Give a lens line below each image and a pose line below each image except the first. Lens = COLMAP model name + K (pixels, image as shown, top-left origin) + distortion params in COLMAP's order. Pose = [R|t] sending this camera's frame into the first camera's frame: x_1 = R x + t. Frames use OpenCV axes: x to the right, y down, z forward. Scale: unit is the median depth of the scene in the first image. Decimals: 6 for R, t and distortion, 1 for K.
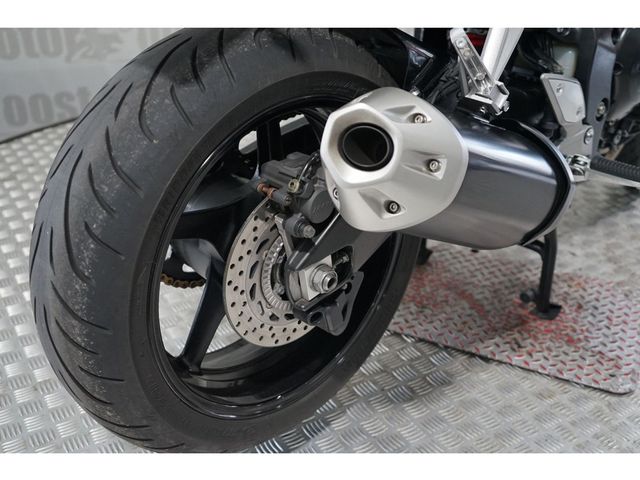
lens RADIAL K [[684.7, 0, 319.9], [0, 684.7, 238.6], [0, 0, 1]] dist [0.000100, 0.000000]
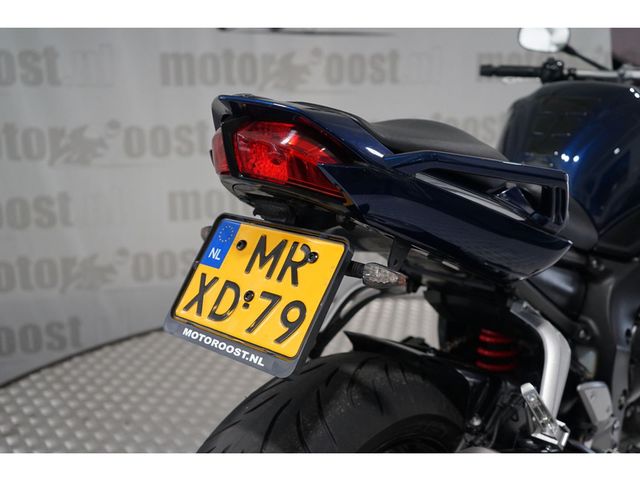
lens RADIAL K [[684.7, 0, 321.0], [0, 684.7, 240.0], [0, 0, 1]] dist [0.000100, 0.000000]
pose [[0.997758, -0.004450, 0.066773, -0.138253], [0.021725, 0.965288, -0.260281, -0.164465], [-0.063297, 0.261148, 0.963221, -0.080056]]
